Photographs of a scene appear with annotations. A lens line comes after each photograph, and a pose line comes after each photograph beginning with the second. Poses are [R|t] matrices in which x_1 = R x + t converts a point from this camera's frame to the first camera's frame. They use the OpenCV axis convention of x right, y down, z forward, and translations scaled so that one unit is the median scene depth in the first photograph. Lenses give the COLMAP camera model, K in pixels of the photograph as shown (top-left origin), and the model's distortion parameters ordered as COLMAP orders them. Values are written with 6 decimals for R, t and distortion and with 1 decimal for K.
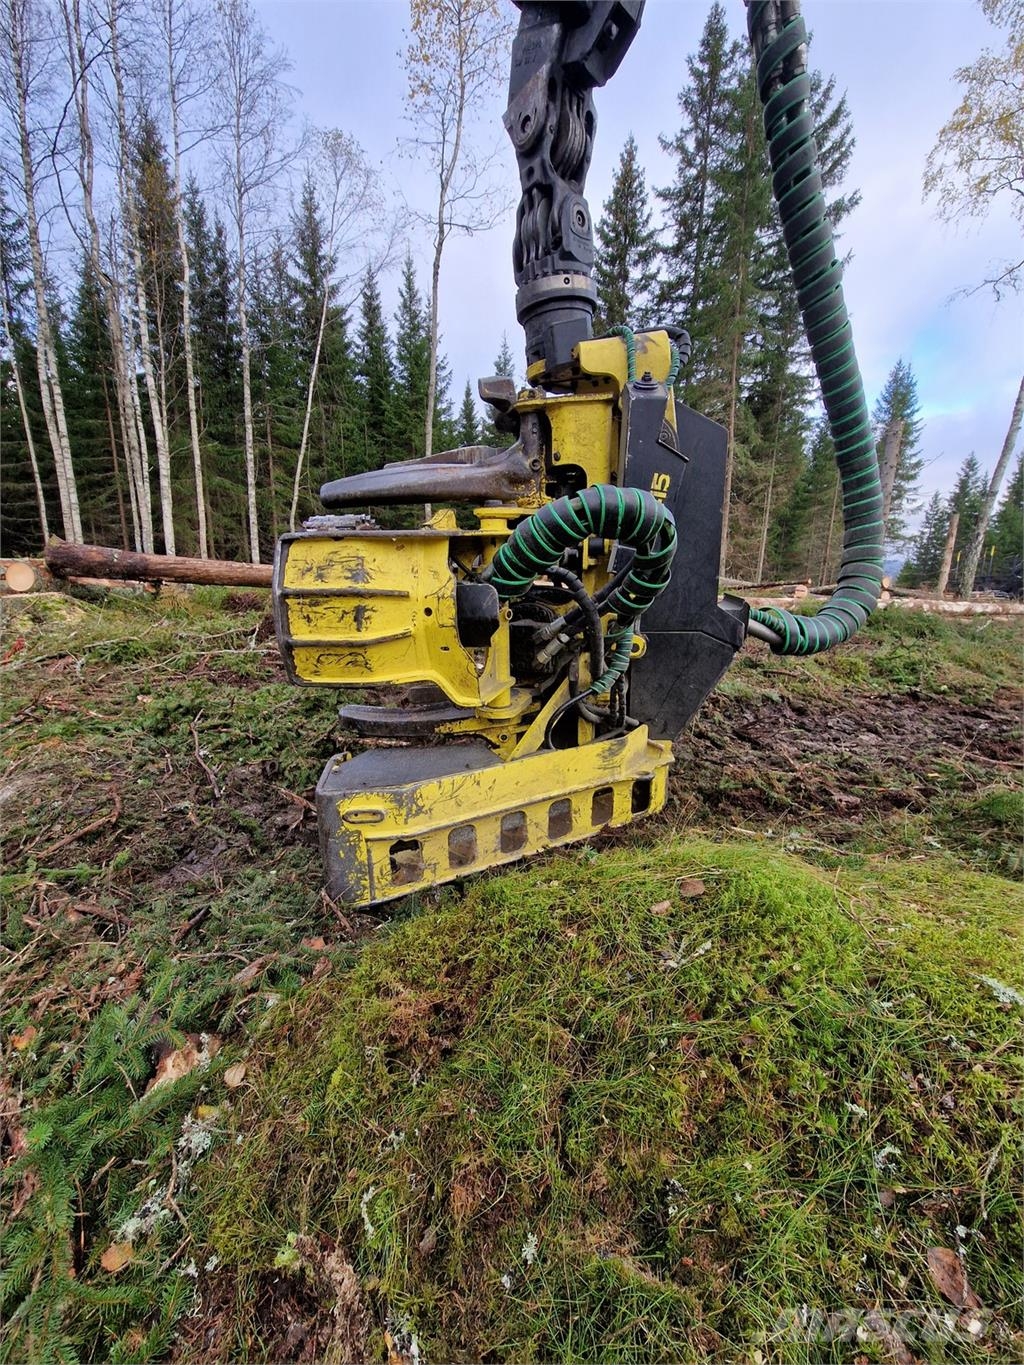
lens RADIAL K [[552.1, 0, 503.0], [0, 552.1, 686.3], [0, 0, 1]] dist [0.012063, -0.007910]
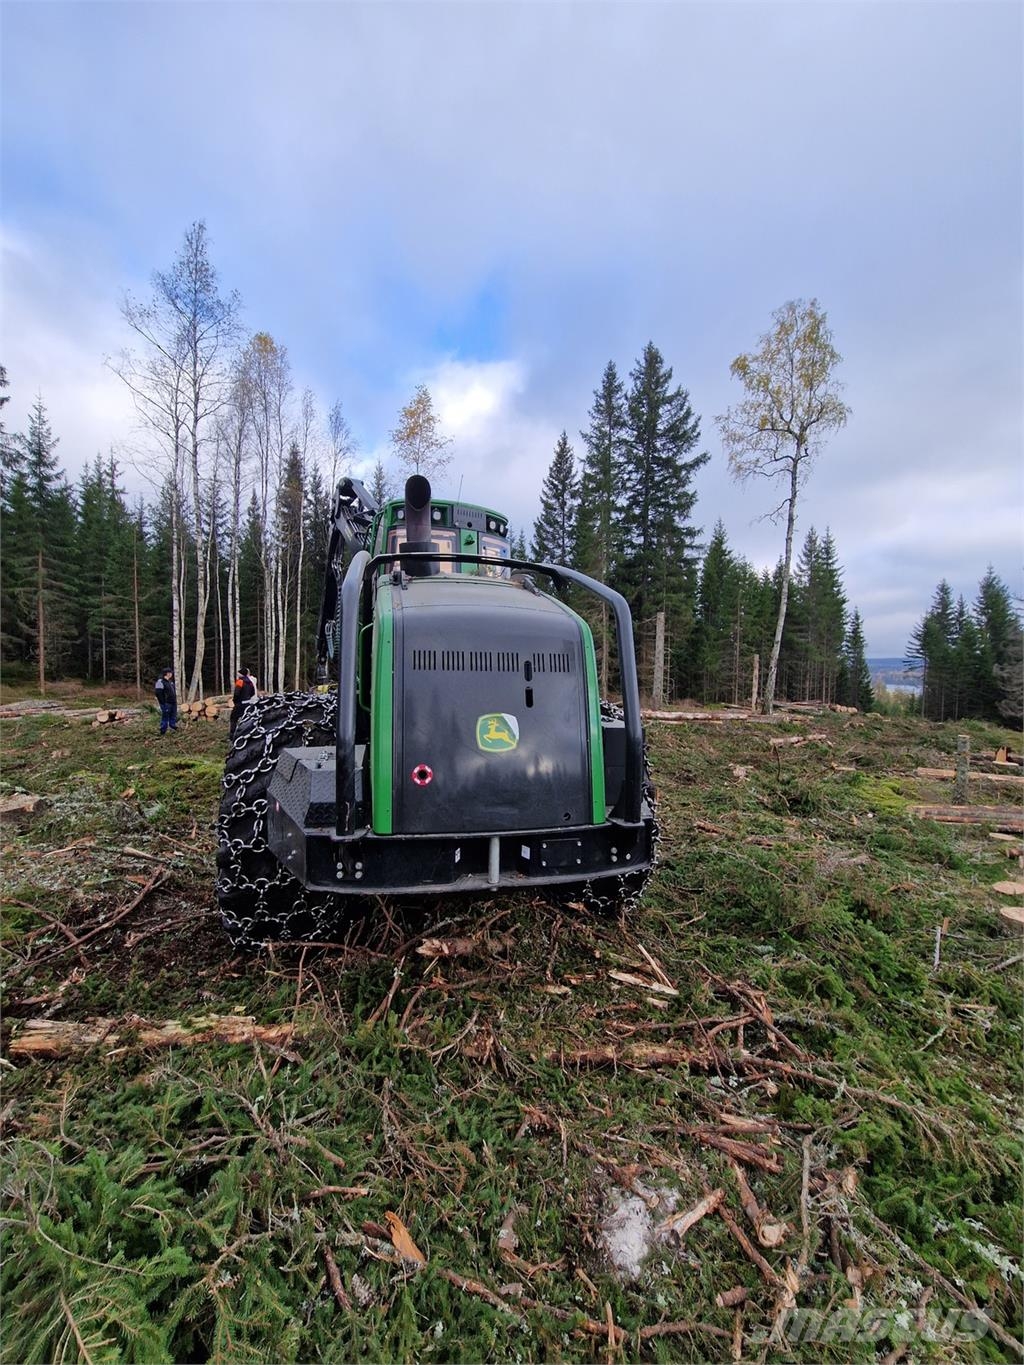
lens RADIAL K [[559.2, 0, 496.8], [0, 559.2, 685.1], [0, 0, 1]] dist [0.002862, 0.000035]
pose [[0.986760, 0.007097, -0.162032, 0.307317], [-0.036115, 0.983575, -0.176851, 0.061757], [0.158116, 0.180361, 0.970808, -0.520169]]
